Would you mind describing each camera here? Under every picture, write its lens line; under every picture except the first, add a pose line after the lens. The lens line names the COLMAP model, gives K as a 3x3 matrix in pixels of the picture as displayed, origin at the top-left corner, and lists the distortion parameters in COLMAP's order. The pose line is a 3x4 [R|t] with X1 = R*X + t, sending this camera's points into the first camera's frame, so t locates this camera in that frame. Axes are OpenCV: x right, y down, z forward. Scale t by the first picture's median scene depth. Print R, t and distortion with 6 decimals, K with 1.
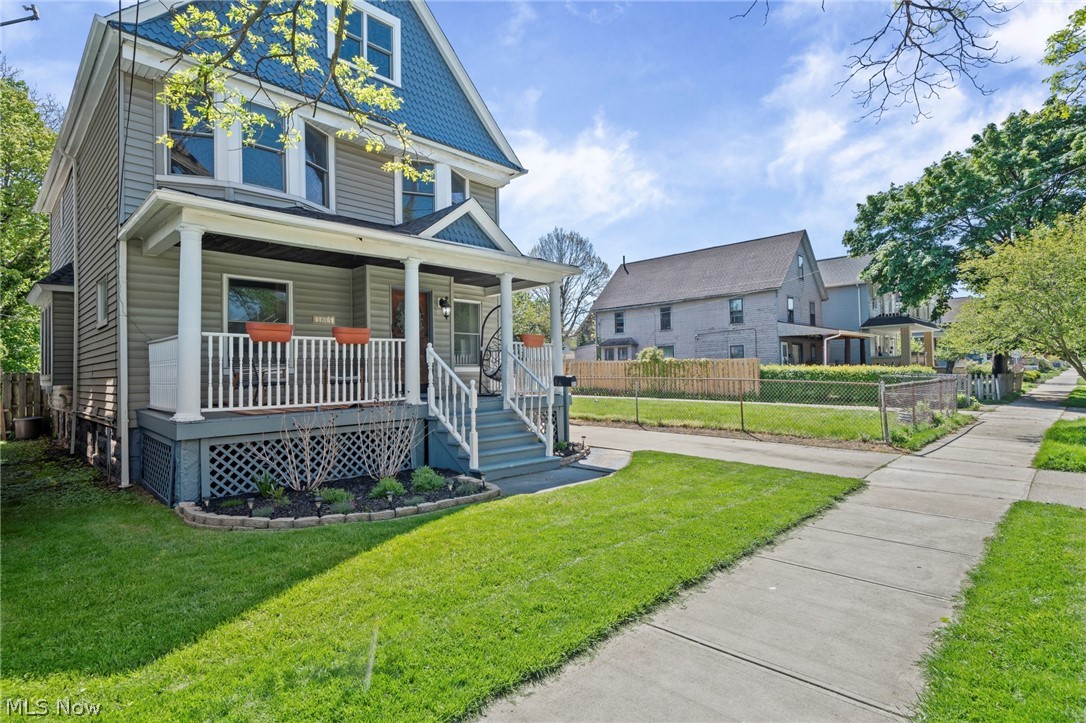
lens RADIAL K [[554.3, 0, 534.6], [0, 554.3, 354.1], [0, 0, 1]] dist [0.009757, 0.000277]
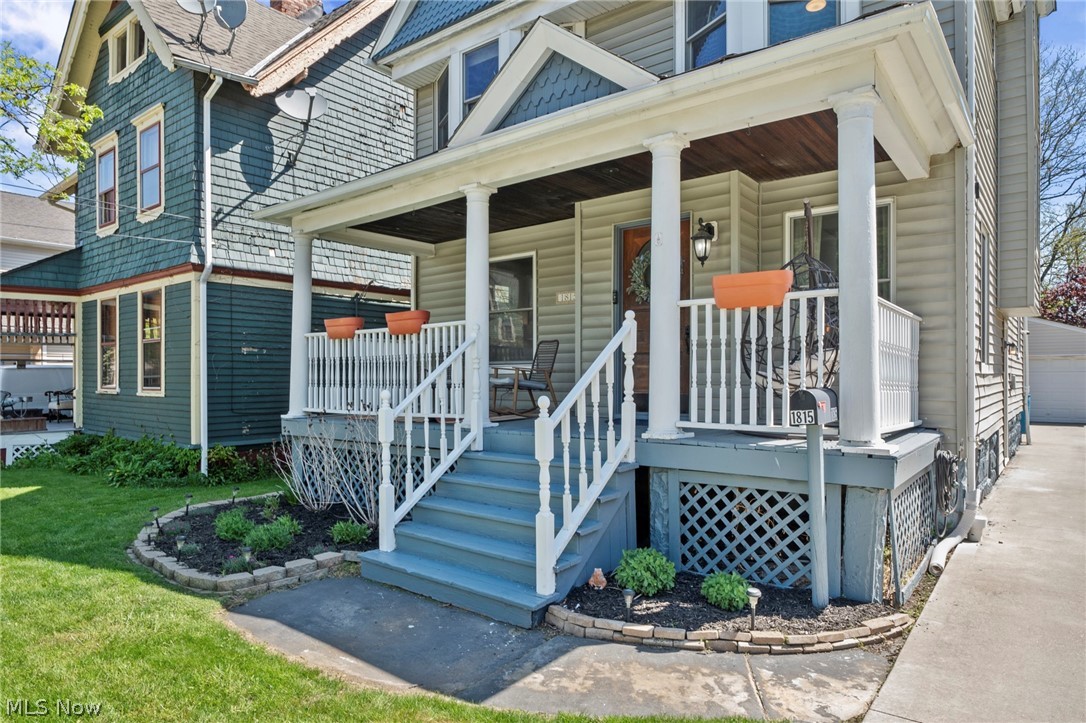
lens RADIAL K [[671.6, 0, 538.4], [0, 671.6, 376.5], [0, 0, 1]] dist [-0.009224, 0.000793]
pose [[0.107730, 0.015451, -0.994060, 0.489662], [0.034272, 0.999227, 0.019246, 0.022369], [0.993589, -0.036142, 0.107117, 0.929535]]
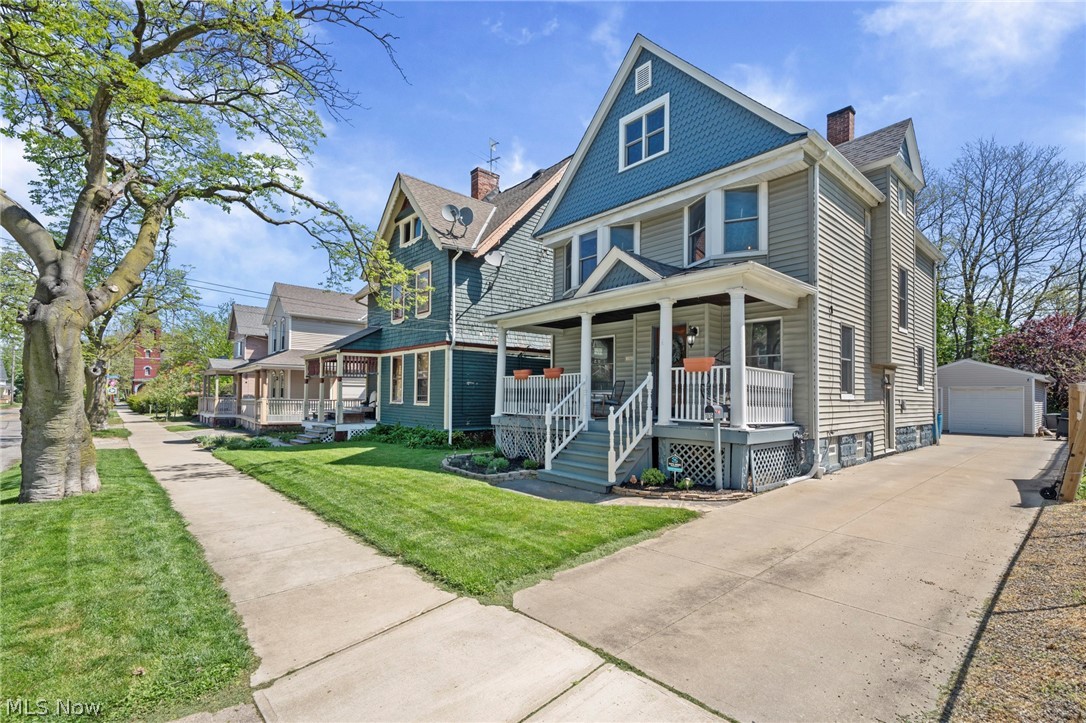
lens RADIAL K [[491.3, 0, 543.7], [0, 491.3, 383.3], [0, 0, 1]] dist [0.017406, -0.000046]
pose [[-0.061903, -0.010640, -0.998025, 0.924958], [0.026125, 0.999583, -0.012277, 0.010958], [0.997740, -0.026834, -0.061599, 0.915564]]
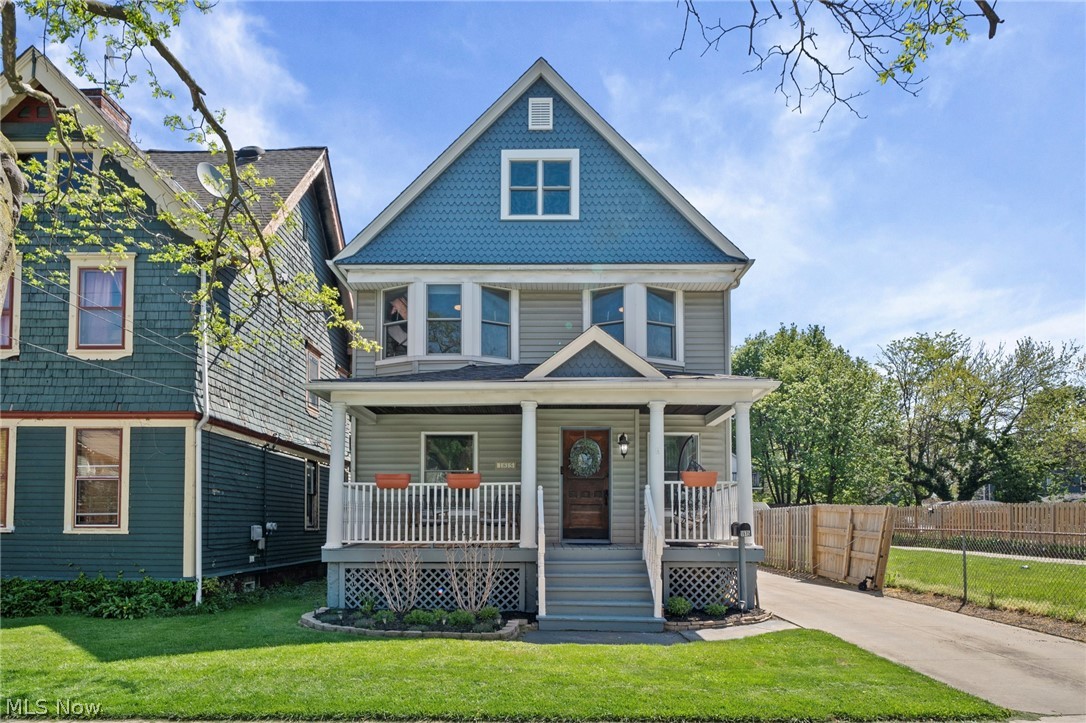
lens RADIAL K [[671.6, 0, 532.6], [0, 671.6, 501.0], [0, 0, 1]] dist [-0.009224, 0.000793]
pose [[0.689317, -0.006237, -0.724433, 0.625757], [0.009682, 0.999953, 0.000604, 0.006378], [0.724395, -0.007431, 0.689345, 0.163457]]
